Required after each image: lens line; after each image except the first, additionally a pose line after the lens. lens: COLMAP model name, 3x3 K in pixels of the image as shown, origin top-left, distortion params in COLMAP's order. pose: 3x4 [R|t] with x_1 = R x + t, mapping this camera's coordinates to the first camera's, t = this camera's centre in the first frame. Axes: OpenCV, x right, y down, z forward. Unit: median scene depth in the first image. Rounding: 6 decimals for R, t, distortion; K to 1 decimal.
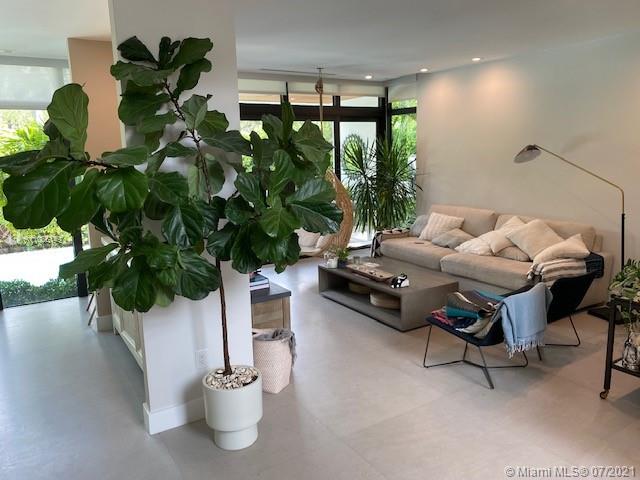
lens RADIAL K [[486.5, 0, 321.0], [0, 486.5, 236.8], [0, 0, 1]] dist [0.052673, -0.078926]
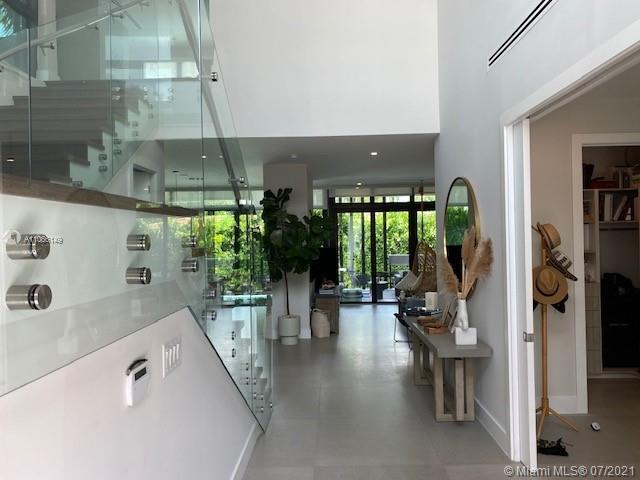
lens RADIAL K [[486.5, 0, 321.0], [0, 486.5, 236.8], [0, 0, 1]] dist [0.052673, -0.078926]
pose [[0.832925, 0.011926, -0.553257, 1.280977], [-0.103204, 0.985575, -0.134128, 0.192466], [0.543677, 0.168817, 0.822141, -1.000772]]
